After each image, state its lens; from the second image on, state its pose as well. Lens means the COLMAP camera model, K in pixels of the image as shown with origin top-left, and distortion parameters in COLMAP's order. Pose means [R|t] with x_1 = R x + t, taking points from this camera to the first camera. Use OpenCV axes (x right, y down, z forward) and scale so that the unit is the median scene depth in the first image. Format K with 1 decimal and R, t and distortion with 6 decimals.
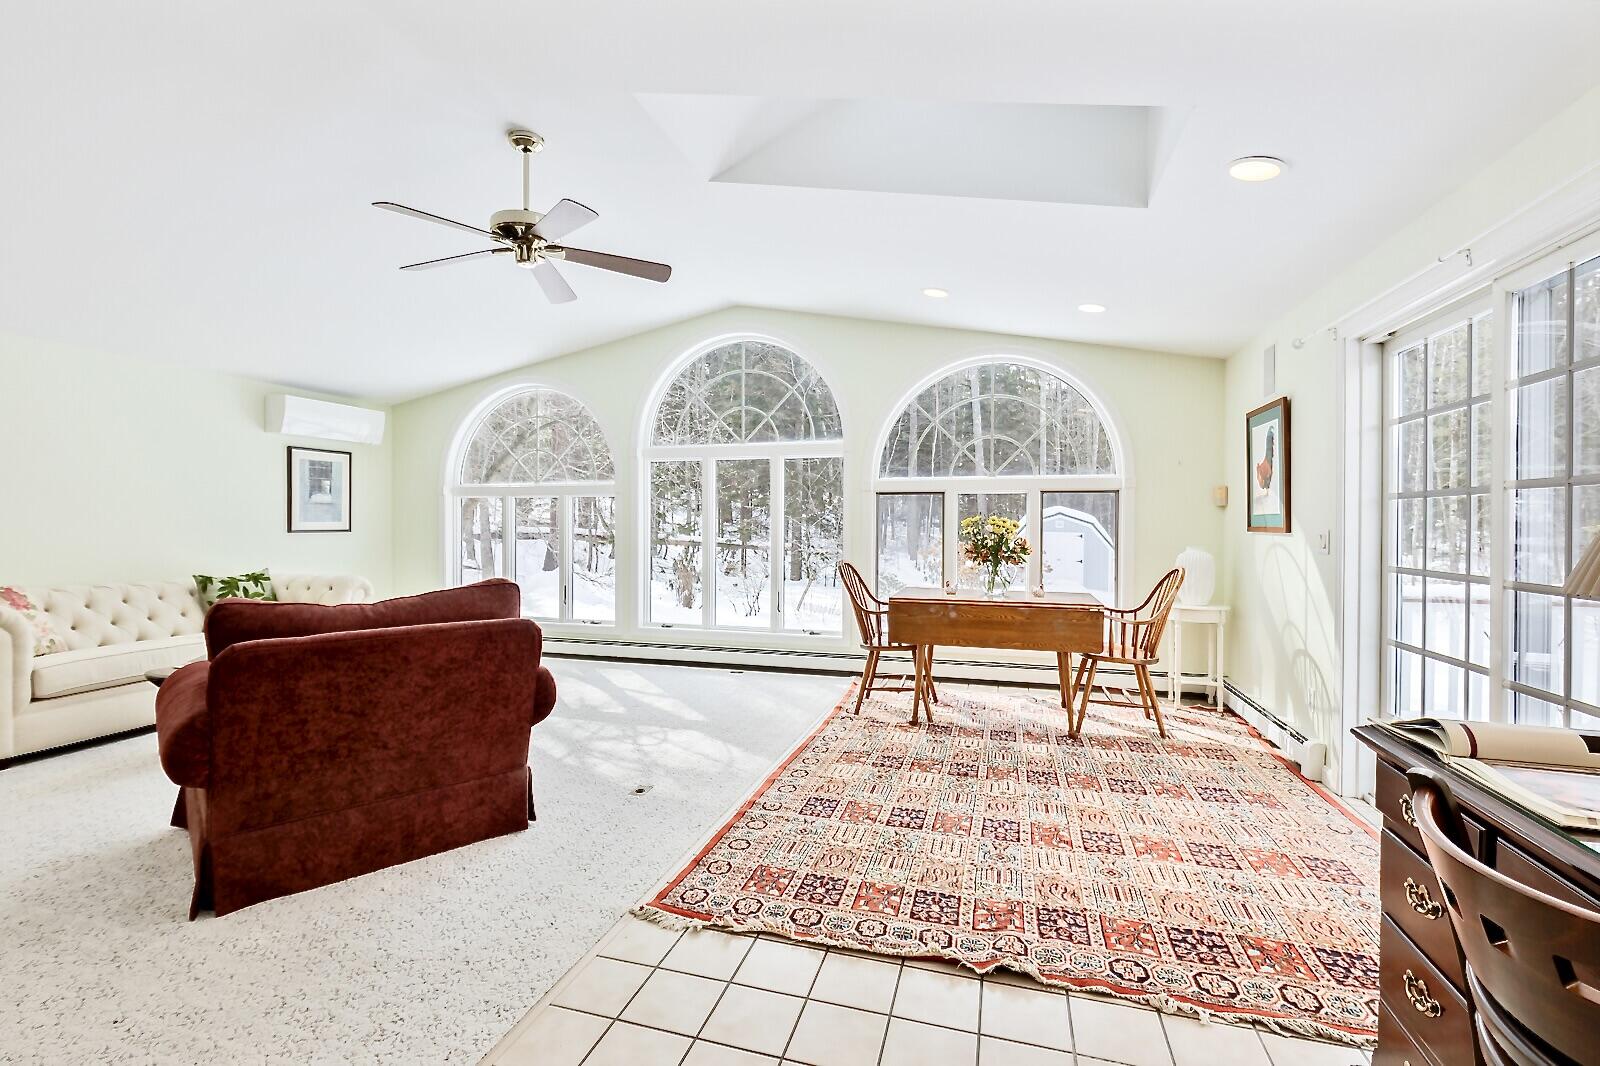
lens RADIAL K [[701.6, 0, 800.0], [0, 701.6, 533.0], [0, 0, 1]] dist [0.000176, 0.000034]
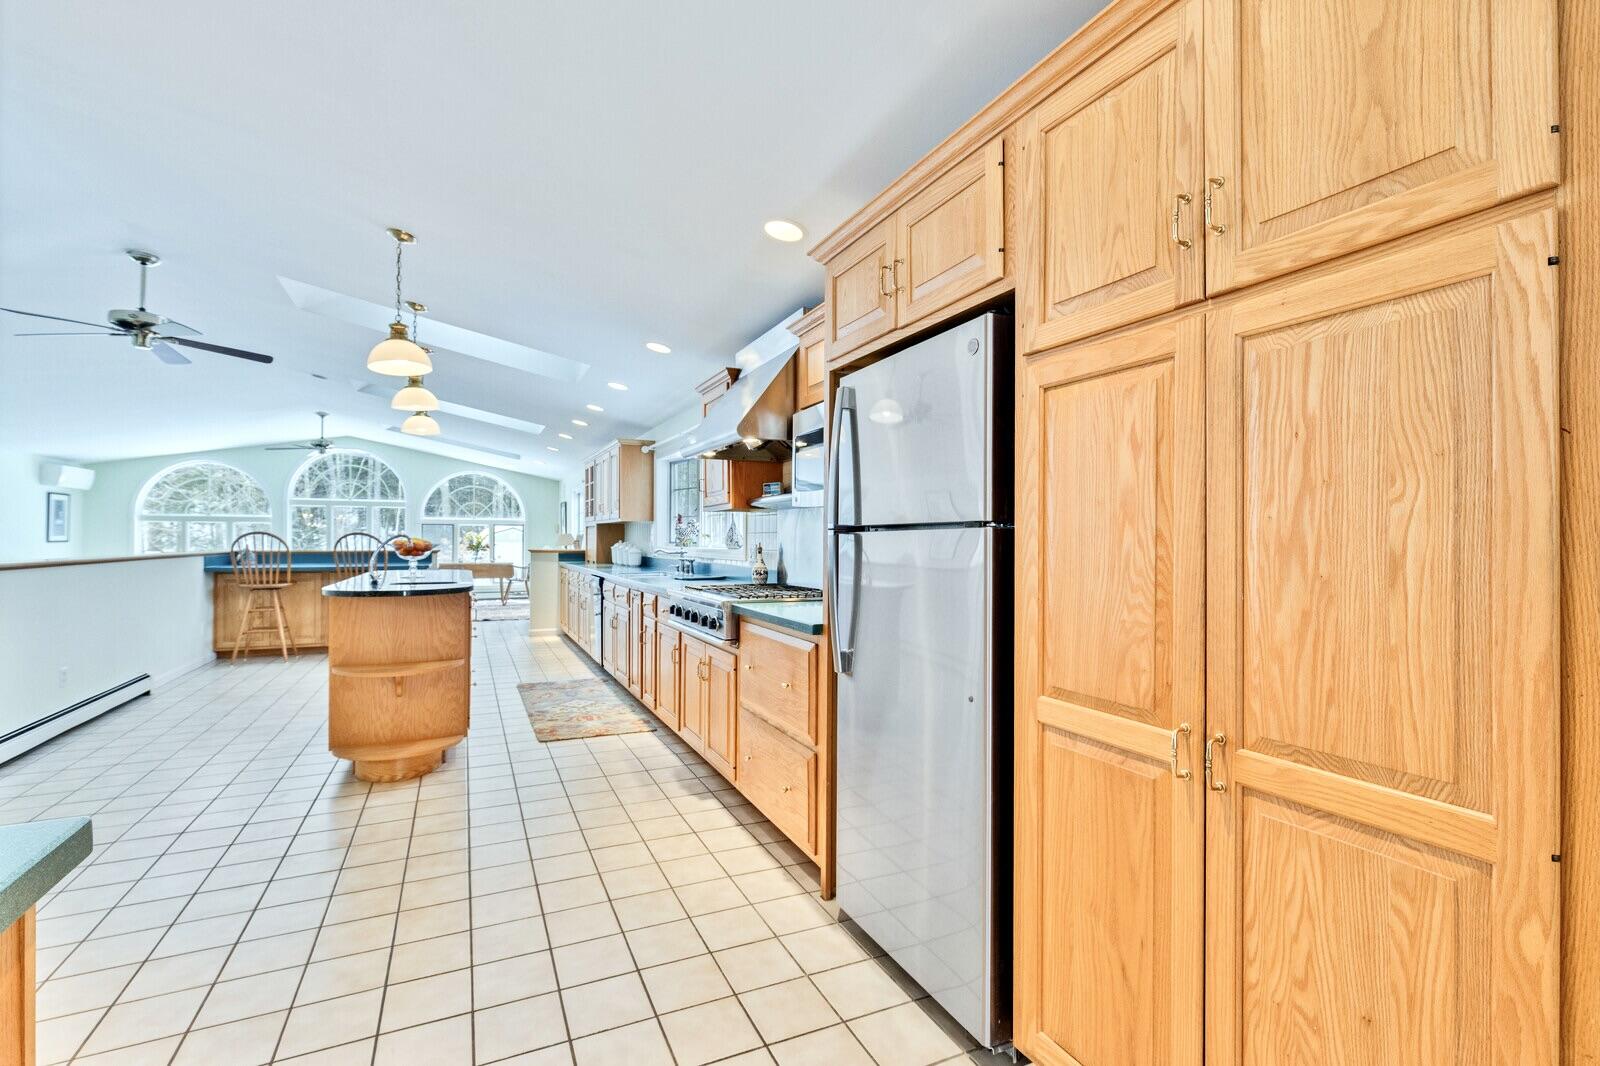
lens RADIAL K [[709.9, 0, 794.3], [0, 709.9, 539.0], [0, 0, 1]] dist [-0.004055, 0.000141]
pose [[0.746919, -0.001780, 0.664913, -0.720246], [0.005281, 0.999981, -0.003255, 0.010778], [-0.664894, 0.005943, 0.746914, -2.142315]]
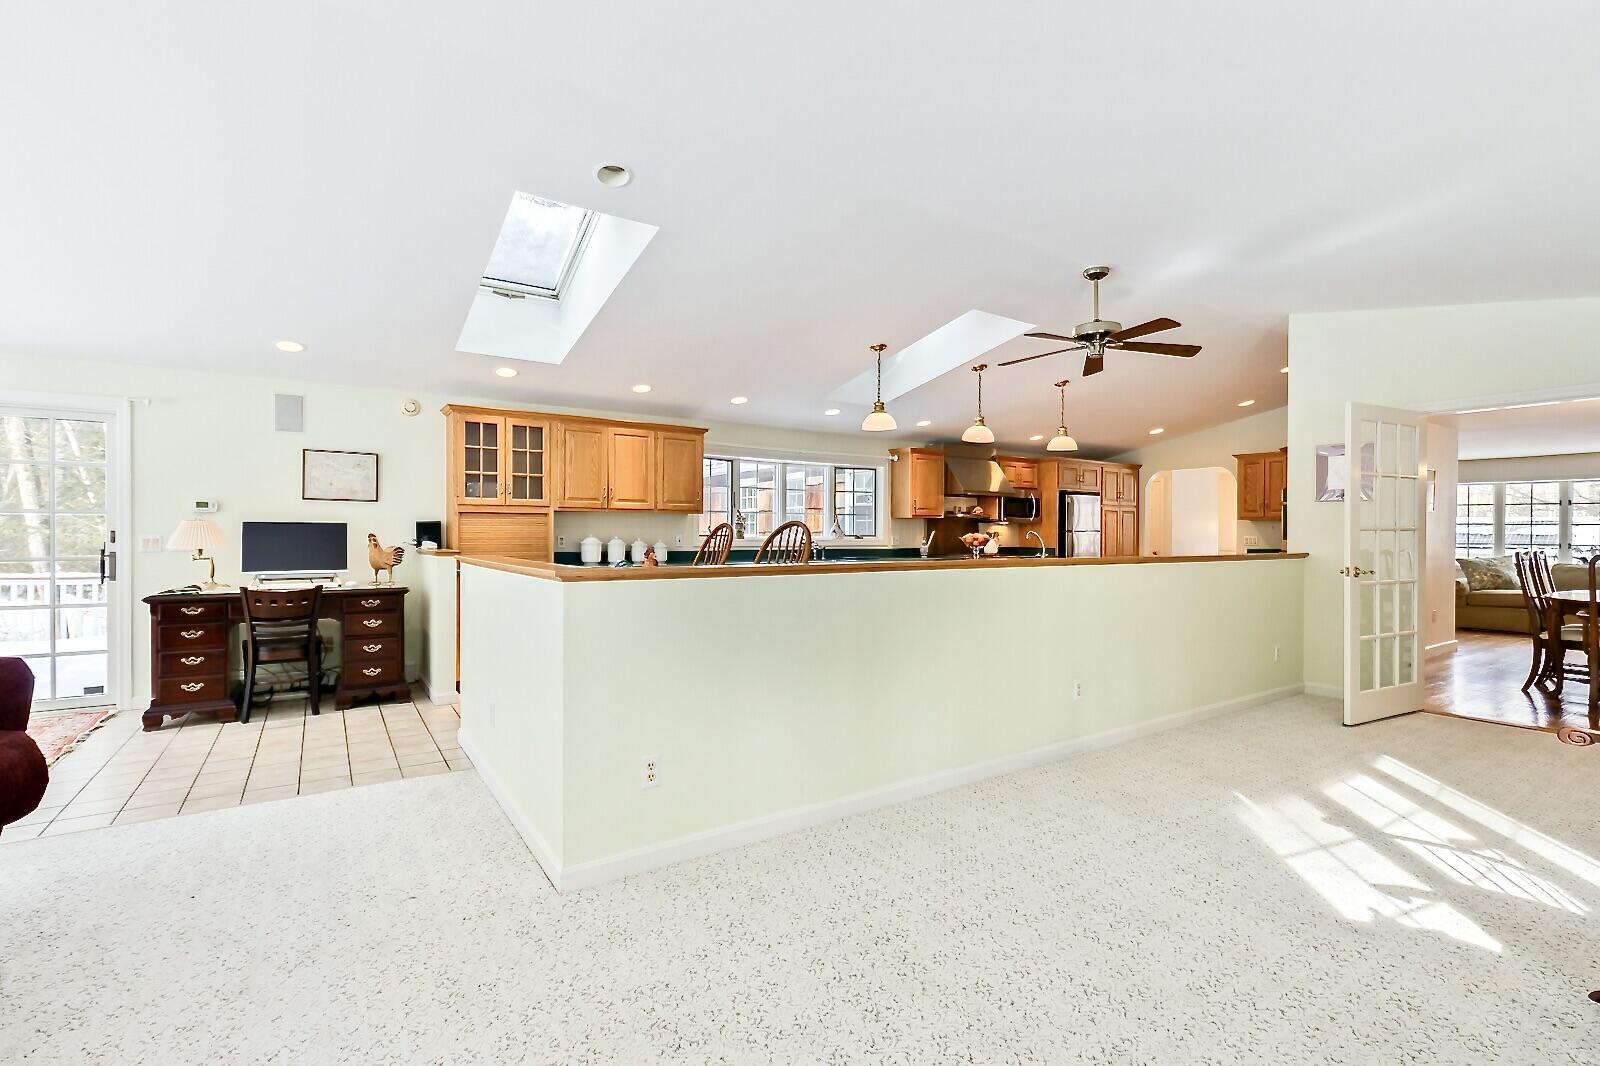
lens RADIAL K [[718.1, 0, 794.8], [0, 718.1, 532.7], [0, 0, 1]] dist [-0.002830, -0.000192]
pose [[-0.767536, -0.007534, 0.640961, -1.121336], [-0.002595, 0.999959, 0.008647, -0.011052], [-0.641000, 0.004974, -0.767525, 0.530507]]
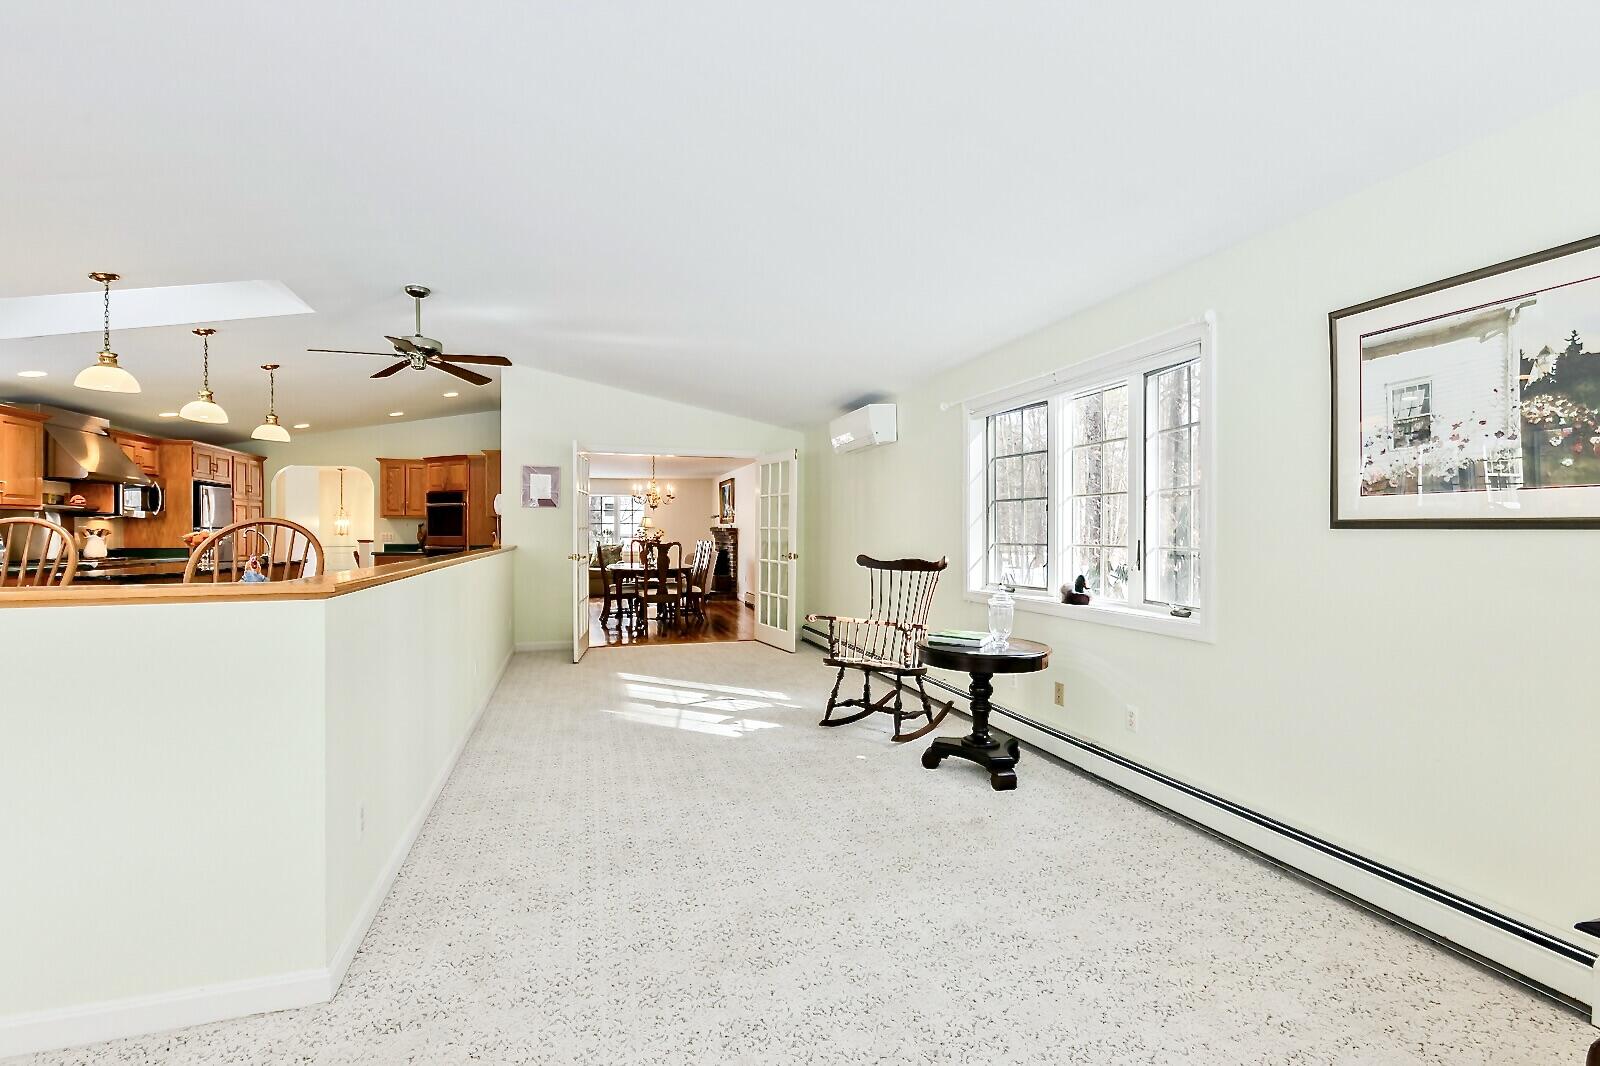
lens RADIAL K [[709.9, 0, 794.3], [0, 709.9, 539.0], [0, 0, 1]] dist [-0.004055, 0.000141]
pose [[-0.834604, -0.001324, -0.550849, -0.611536], [-0.010888, 0.999841, 0.014094, -0.013007], [0.550743, 0.017760, -0.834486, 0.730861]]
